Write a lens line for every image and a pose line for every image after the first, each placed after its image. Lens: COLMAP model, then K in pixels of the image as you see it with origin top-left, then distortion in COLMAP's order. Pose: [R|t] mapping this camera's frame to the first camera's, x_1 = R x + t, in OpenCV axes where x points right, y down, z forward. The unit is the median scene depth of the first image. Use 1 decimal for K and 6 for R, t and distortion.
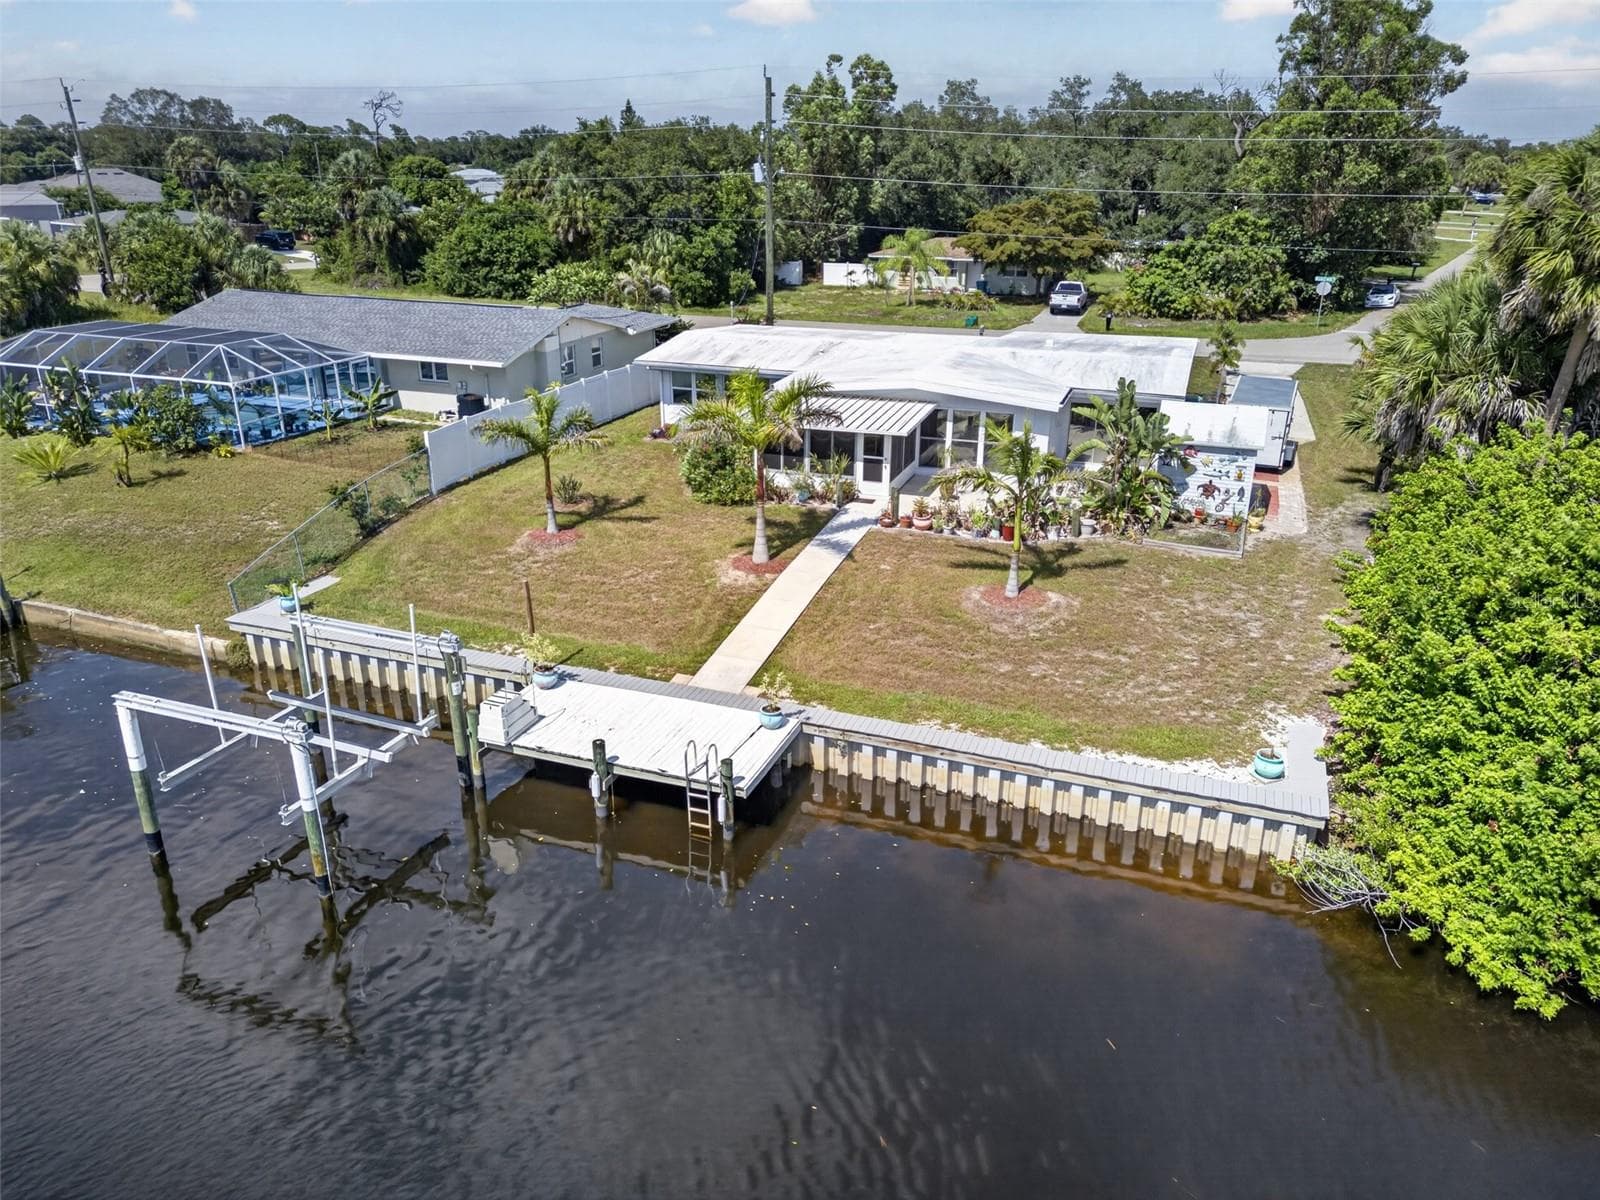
lens RADIAL K [[1131.6, 0, 788.0], [0, 1131.6, 600.0], [0, 0, 1]] dist [0.051023, -0.027076]
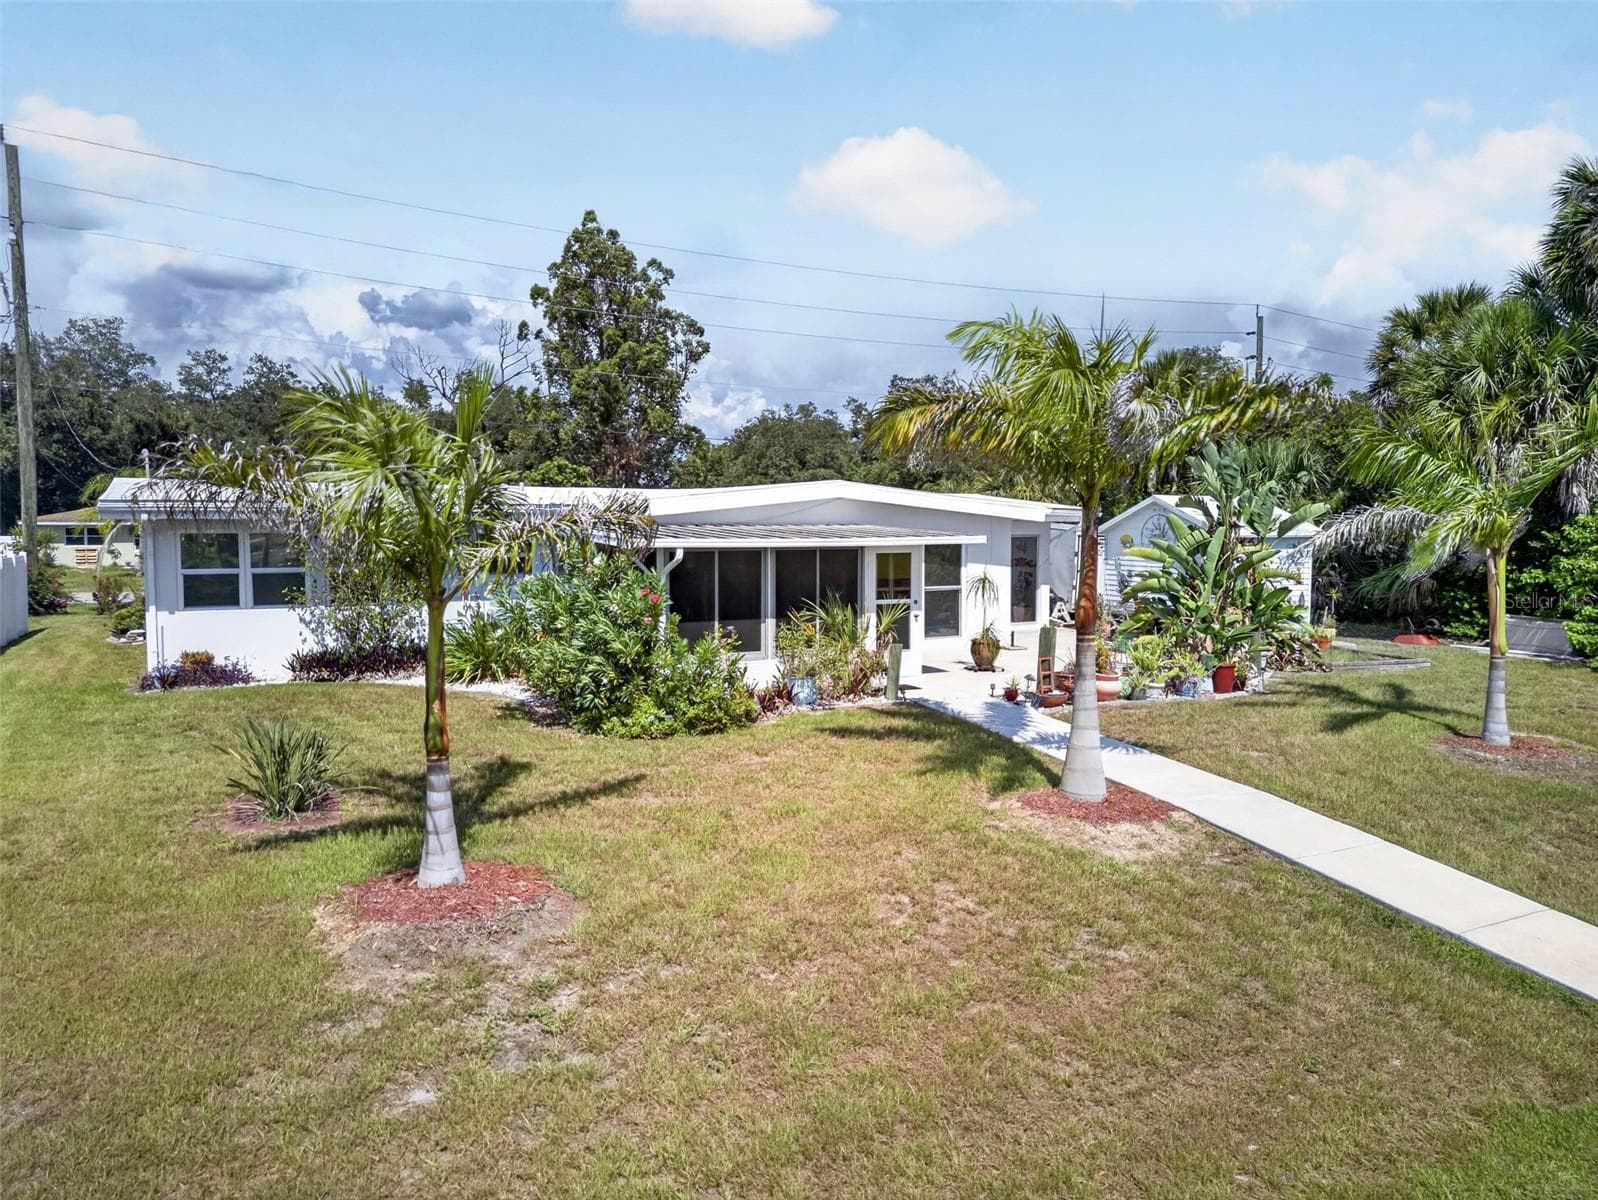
lens RADIAL K [[1130.2, 0, 790.7], [0, 1130.2, 597.8], [0, 0, 1]] dist [0.051023, -0.027076]
pose [[0.671720, -0.050611, 0.739074, -0.330711], [0.269075, 0.946195, -0.179759, -0.049539], [-0.690210, 0.319615, 0.649197, 0.711257]]
